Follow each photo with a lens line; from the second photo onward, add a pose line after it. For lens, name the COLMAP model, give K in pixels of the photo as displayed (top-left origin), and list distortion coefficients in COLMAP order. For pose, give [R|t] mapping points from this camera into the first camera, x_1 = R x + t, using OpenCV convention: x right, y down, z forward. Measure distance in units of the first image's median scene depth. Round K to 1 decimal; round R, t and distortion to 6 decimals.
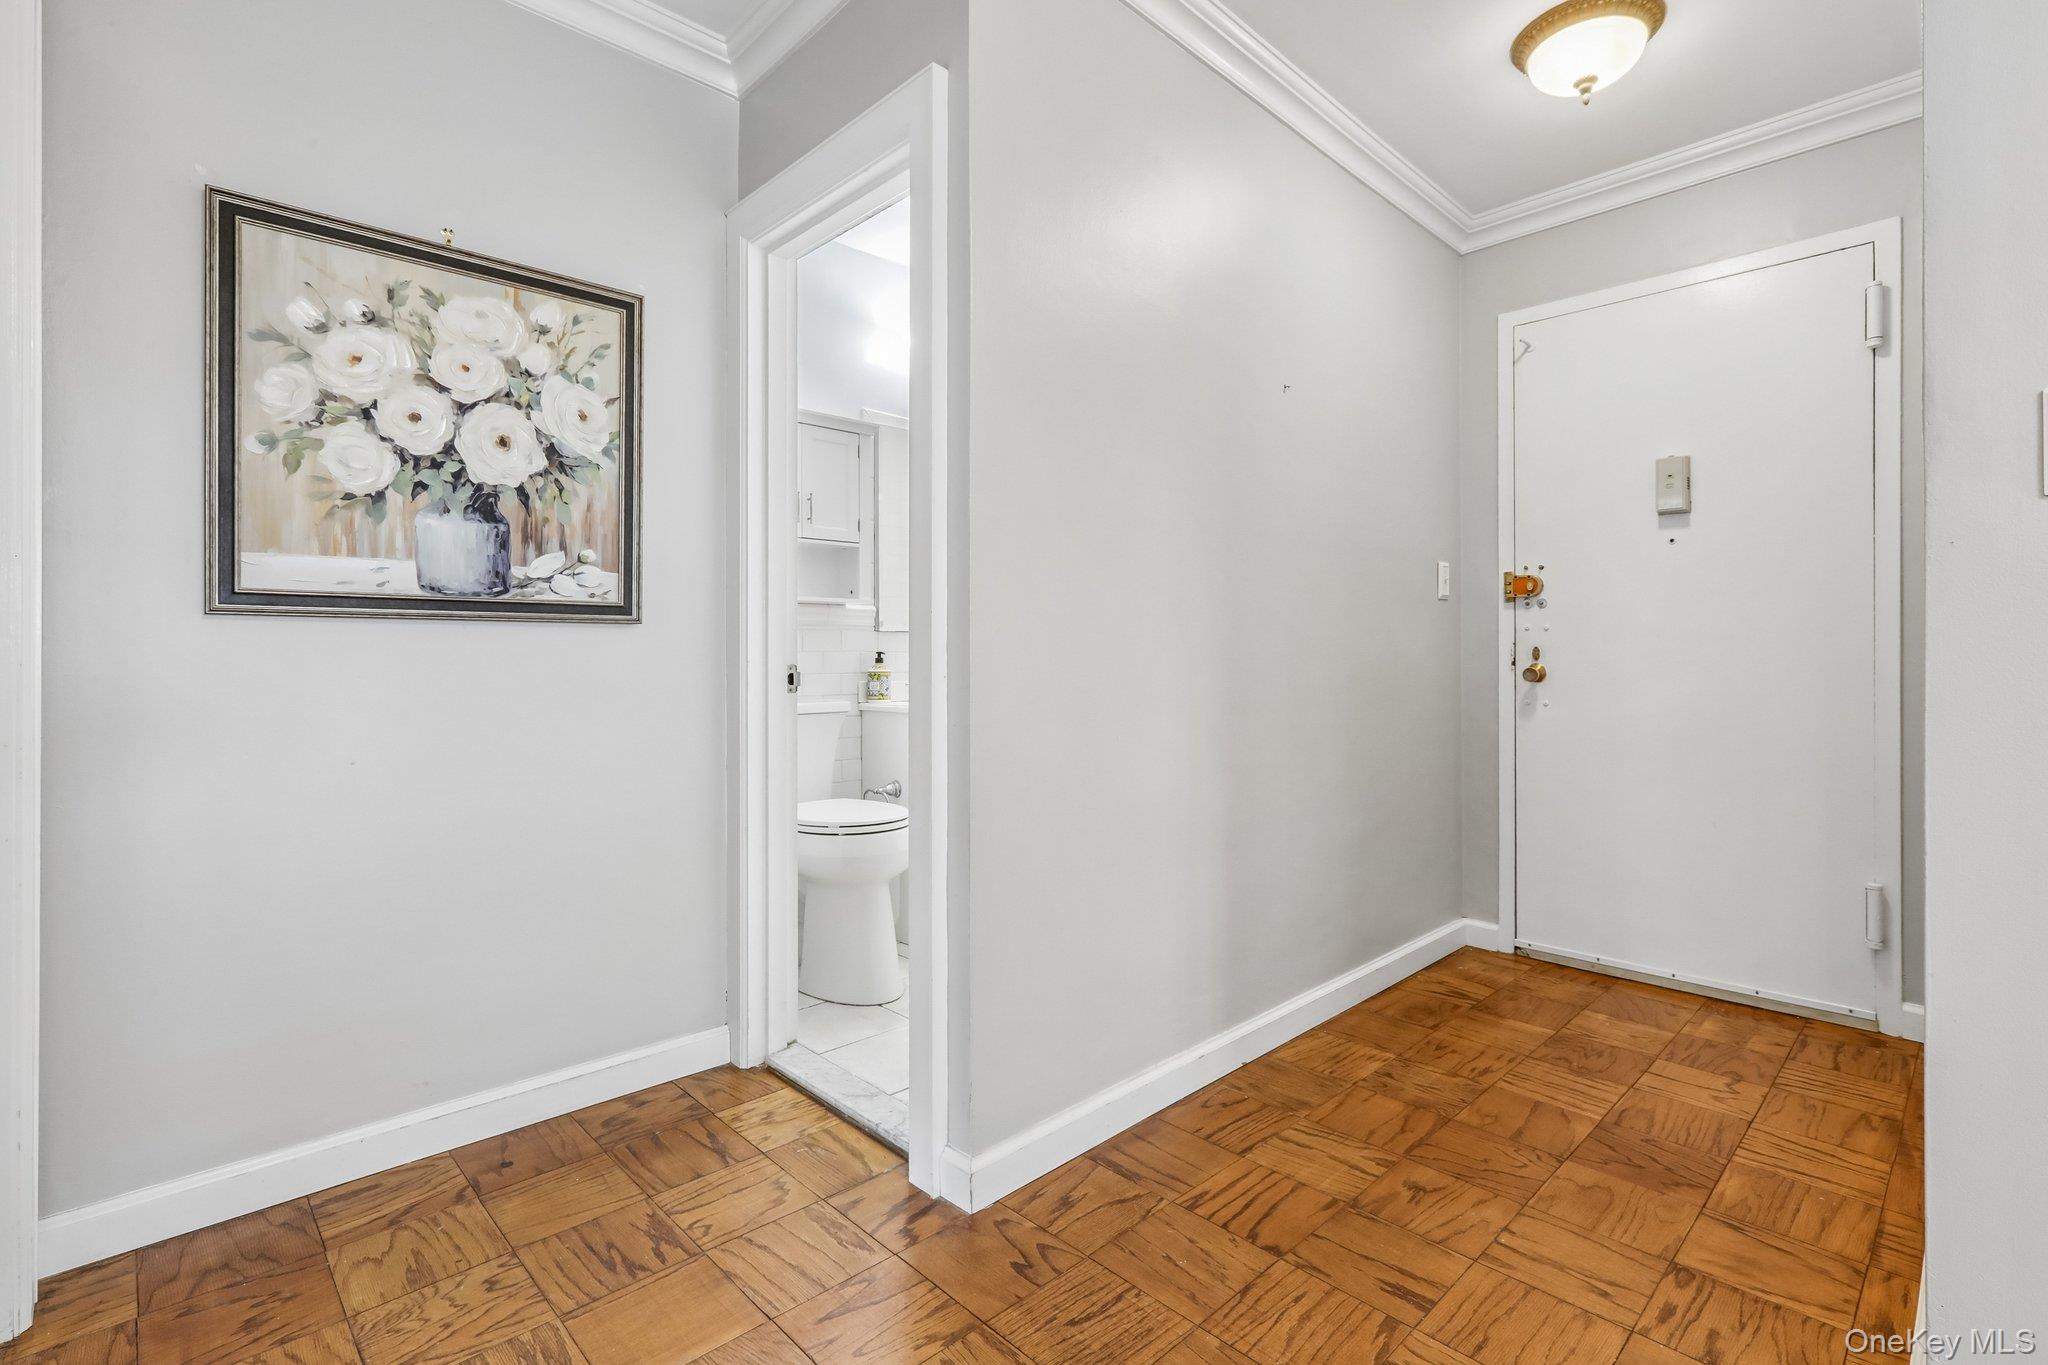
lens RADIAL K [[943.2, 0, 1026.8], [0, 943.2, 660.4], [0, 0, 1]] dist [-0.004102, 0.003571]
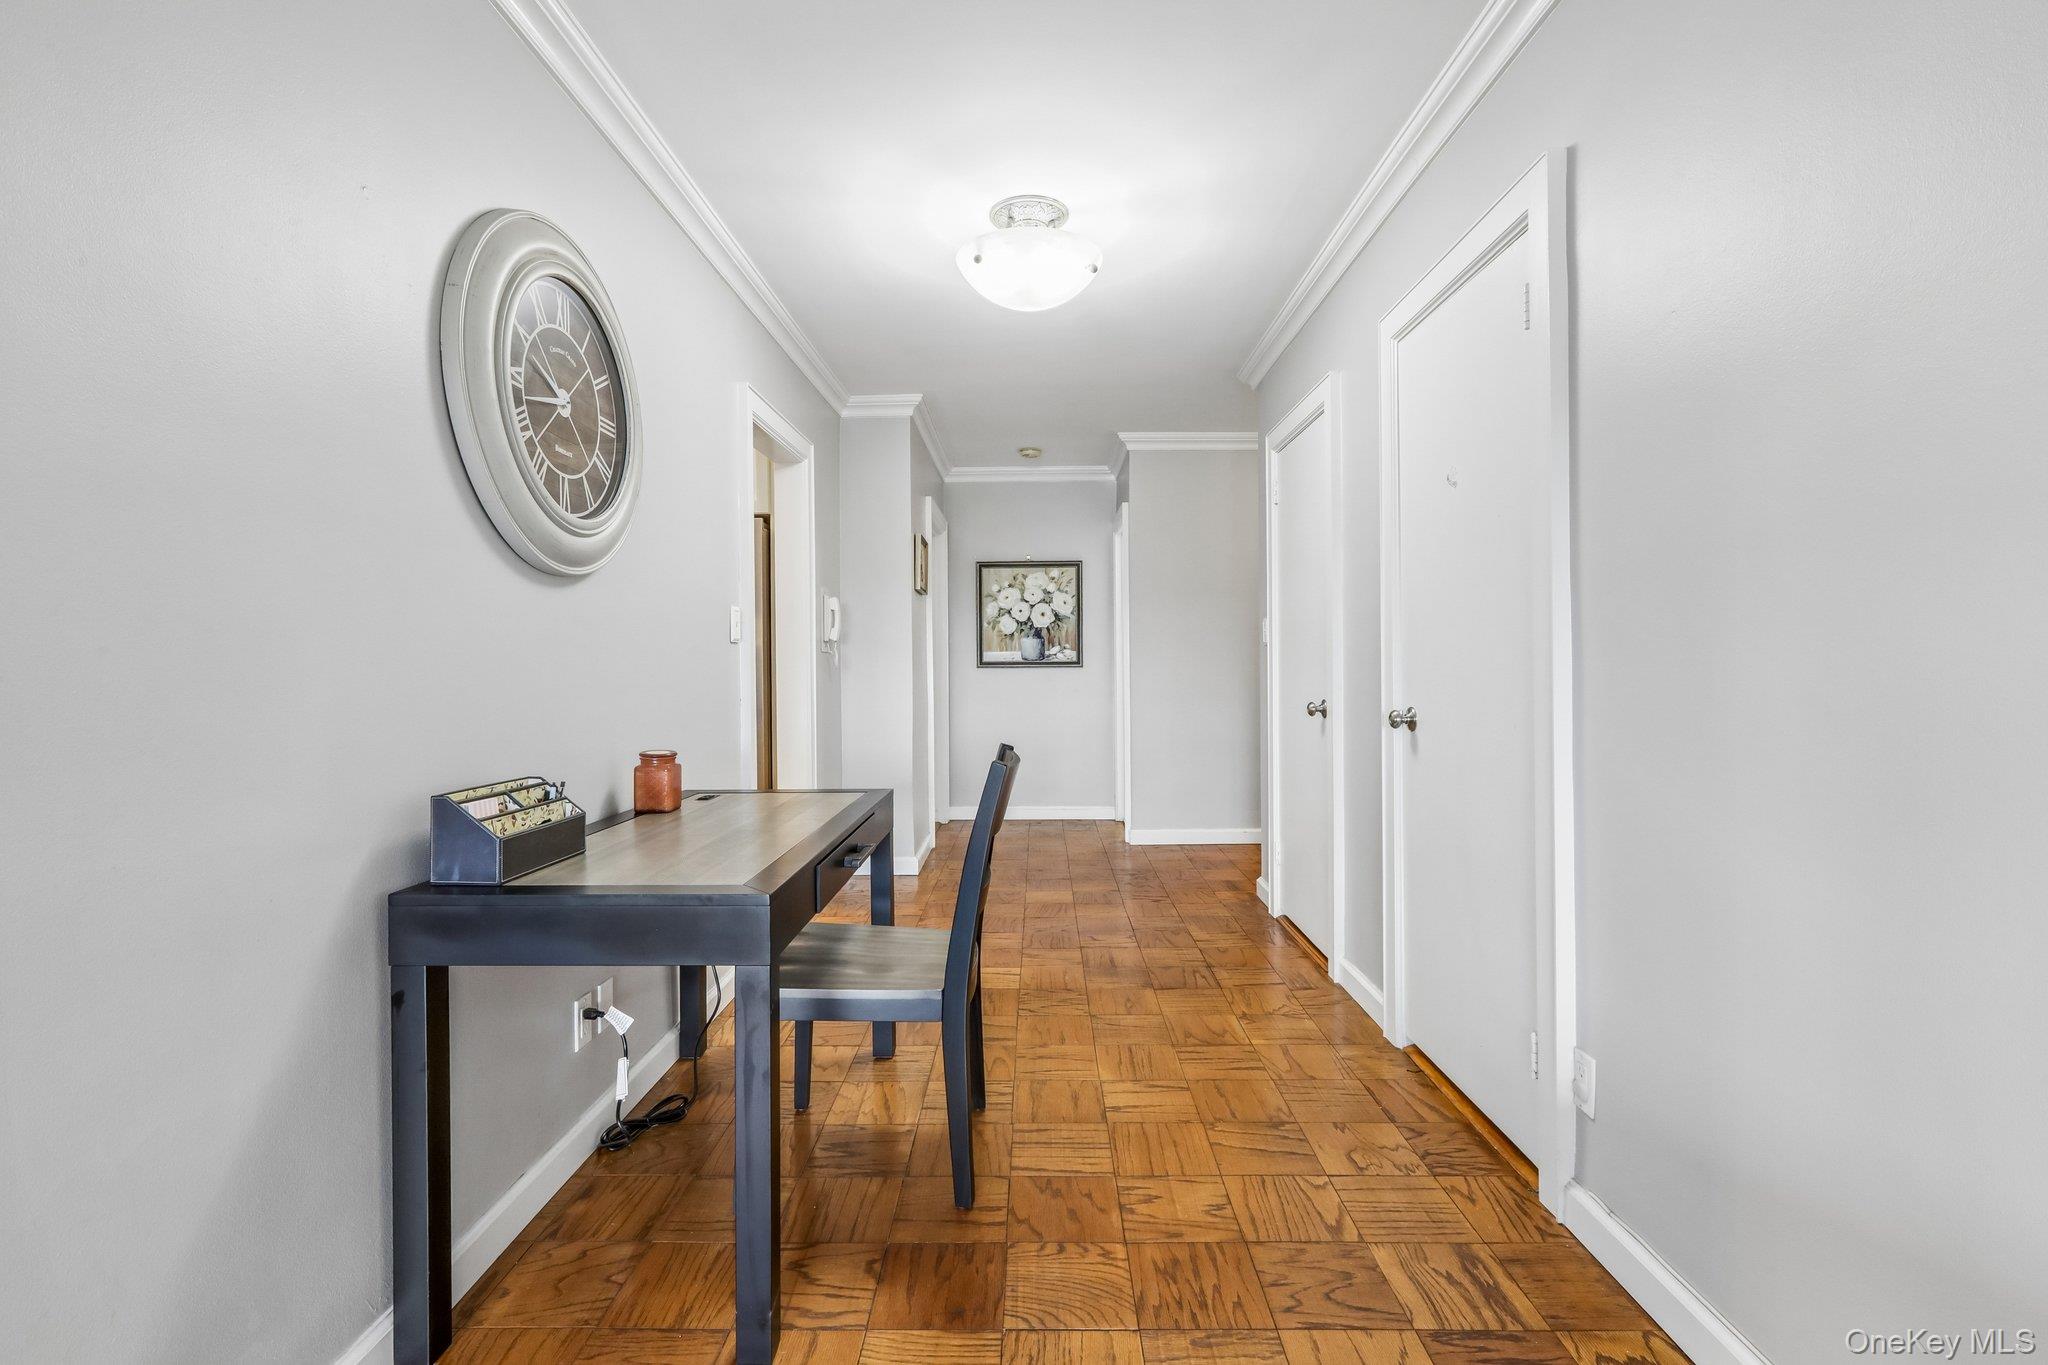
lens RADIAL K [[943.2, 0, 1020.6], [0, 943.2, 673.6], [0, 0, 1]] dist [-0.004102, 0.003571]
pose [[0.701627, -0.004712, -0.712529, 1.754688], [0.007827, 0.999969, 0.001094, -0.024367], [0.712501, -0.006344, 0.701642, -1.393287]]
